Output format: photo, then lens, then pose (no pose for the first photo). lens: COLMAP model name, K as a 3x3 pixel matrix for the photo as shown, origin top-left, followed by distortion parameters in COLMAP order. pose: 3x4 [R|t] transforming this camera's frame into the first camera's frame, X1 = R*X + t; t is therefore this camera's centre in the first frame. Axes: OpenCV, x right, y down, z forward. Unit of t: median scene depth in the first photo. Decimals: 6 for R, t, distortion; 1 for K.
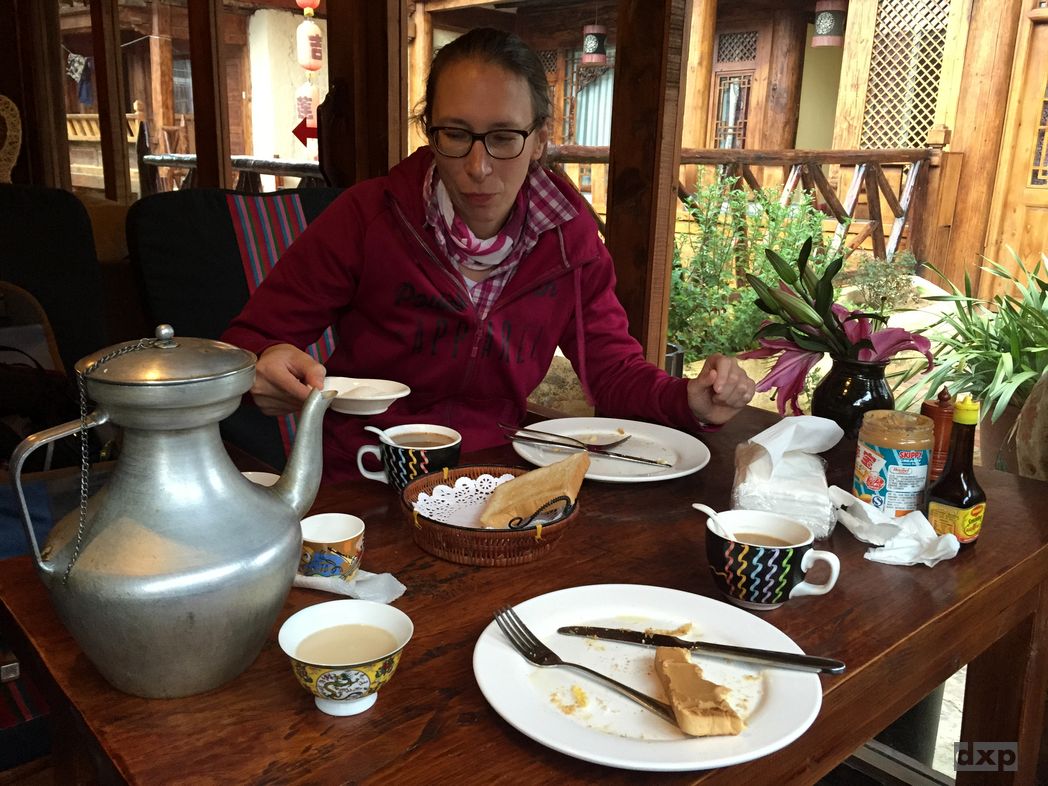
lens RADIAL K [[896.9, 0, 522.8], [0, 896.9, 393.6], [0, 0, 1]] dist [0.059653, -0.067385]
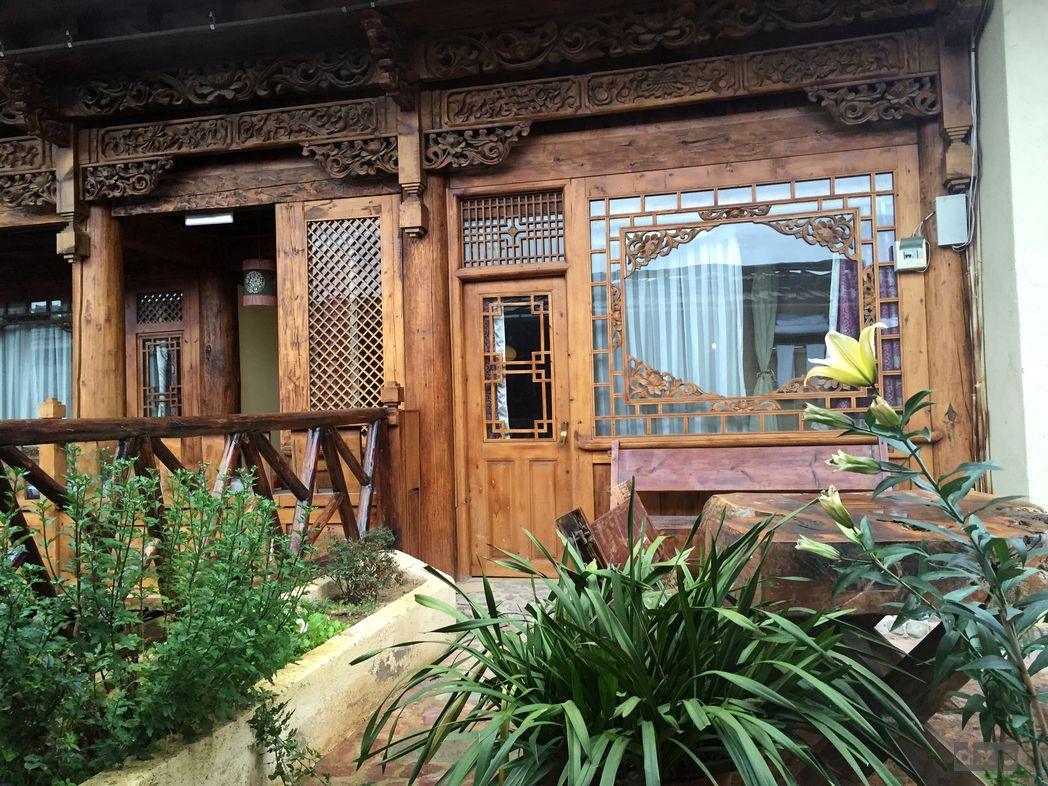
lens RADIAL K [[896.9, 0, 523.9], [0, 896.9, 391.0], [0, 0, 1]] dist [0.059653, -0.067385]
pose [[0.837875, -0.034820, 0.544750, 0.071278], [0.189773, 0.954293, -0.230891, -0.048545], [-0.511812, 0.296836, 0.806187, 0.186331]]
